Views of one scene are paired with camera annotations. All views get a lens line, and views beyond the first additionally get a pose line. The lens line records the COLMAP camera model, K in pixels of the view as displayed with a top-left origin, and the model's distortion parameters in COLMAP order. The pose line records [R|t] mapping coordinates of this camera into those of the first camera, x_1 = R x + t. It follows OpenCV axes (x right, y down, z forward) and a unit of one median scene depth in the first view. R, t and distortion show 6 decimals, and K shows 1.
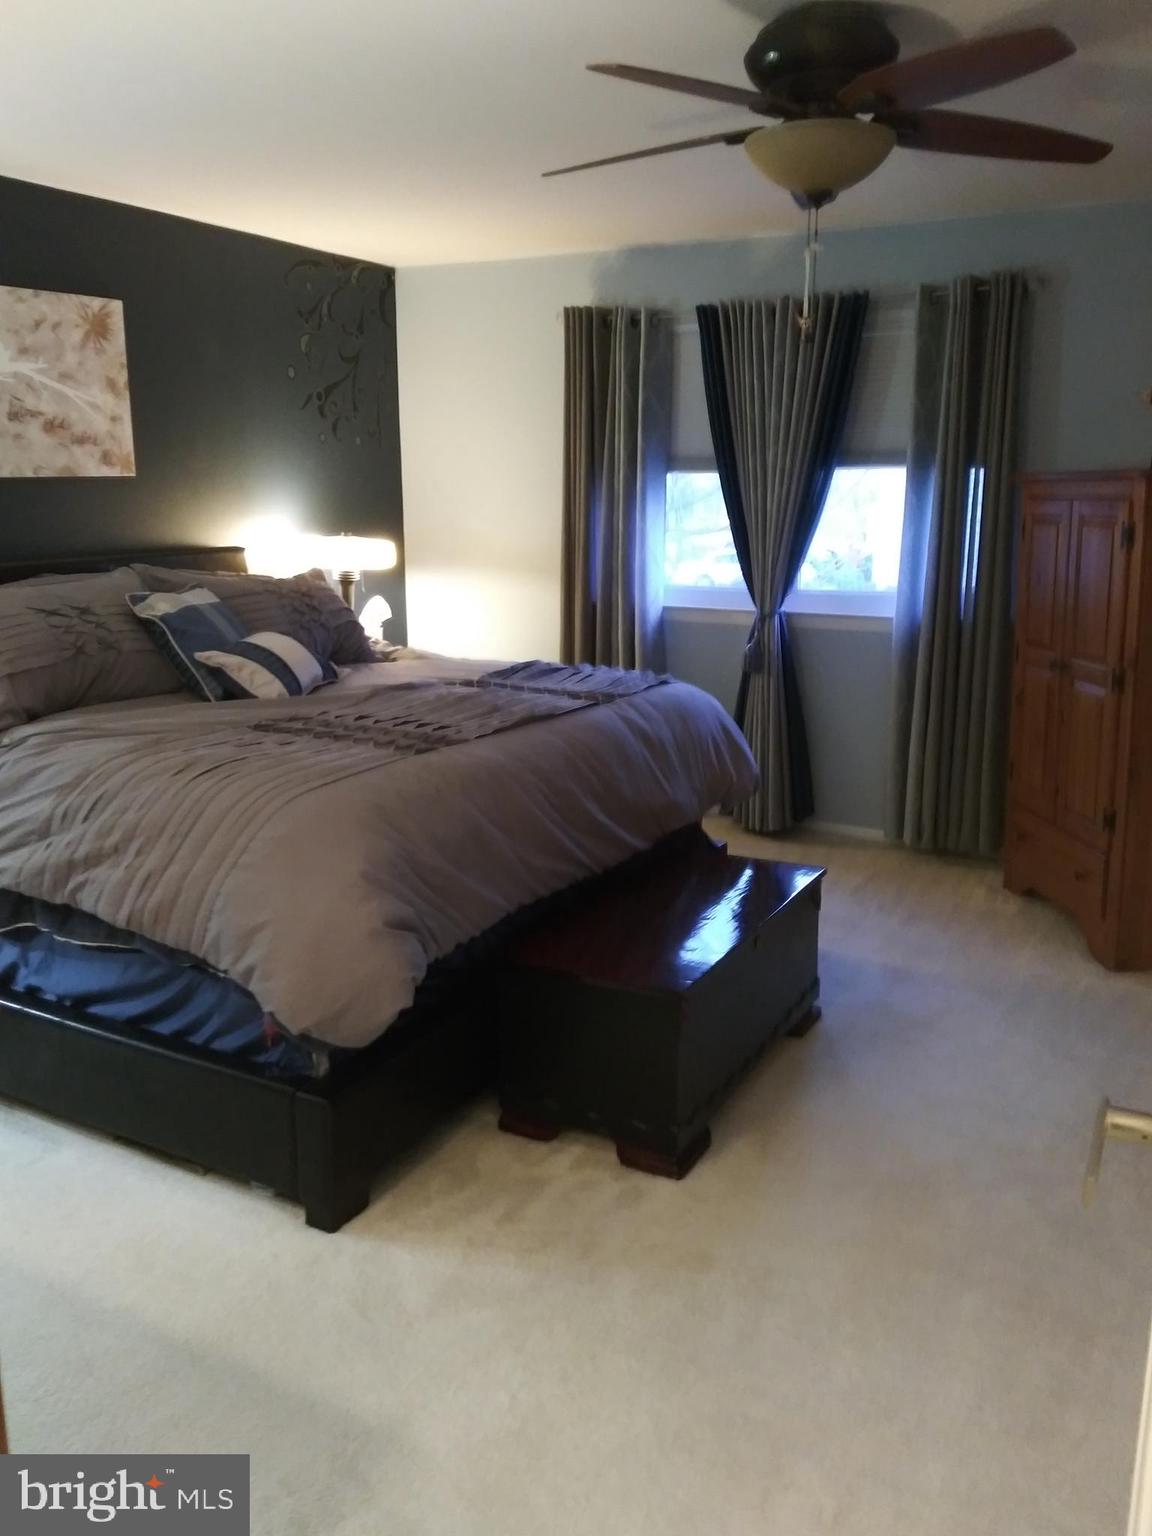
lens RADIAL K [[1263.0, 0, 571.1], [0, 1263.0, 758.4], [0, 0, 1]] dist [0.089865, -0.212952]
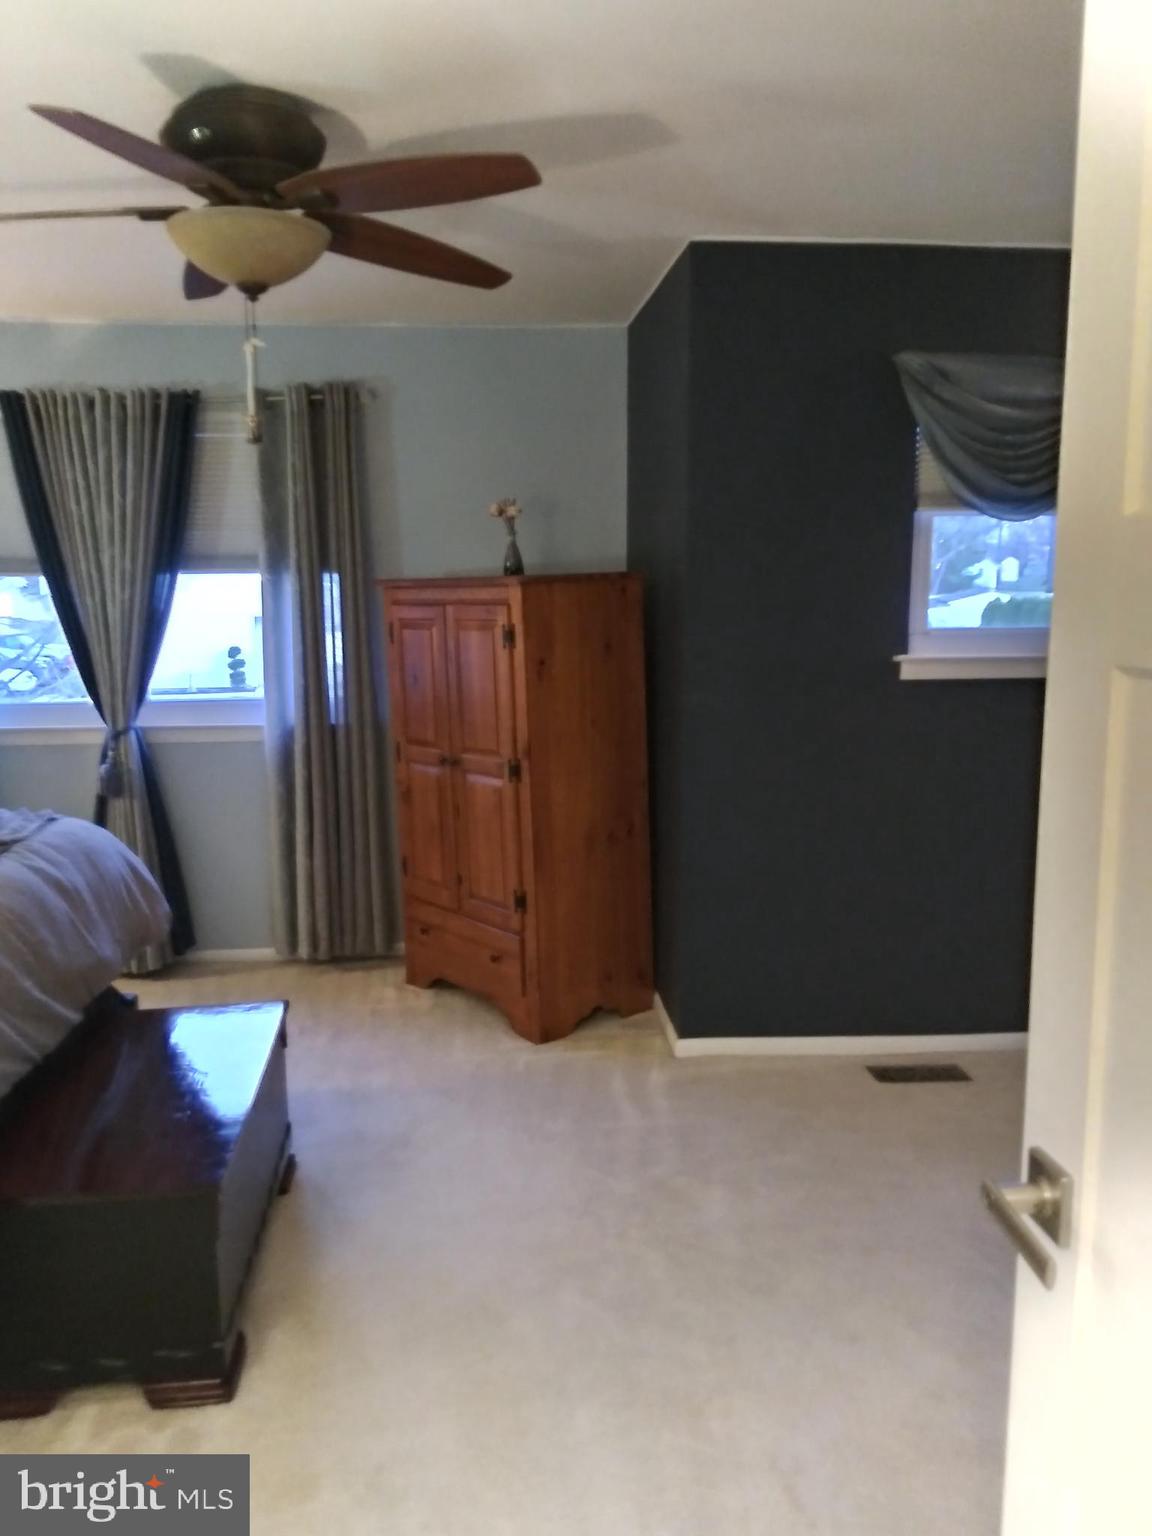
lens RADIAL K [[1263.0, 0, 571.1], [0, 1263.0, 758.4], [0, 0, 1]] dist [0.089865, -0.212952]
pose [[0.804849, -0.085328, 0.587314, -0.140834], [0.130291, 0.990872, -0.034590, -0.025378], [-0.579001, 0.104361, 0.808620, 0.101135]]
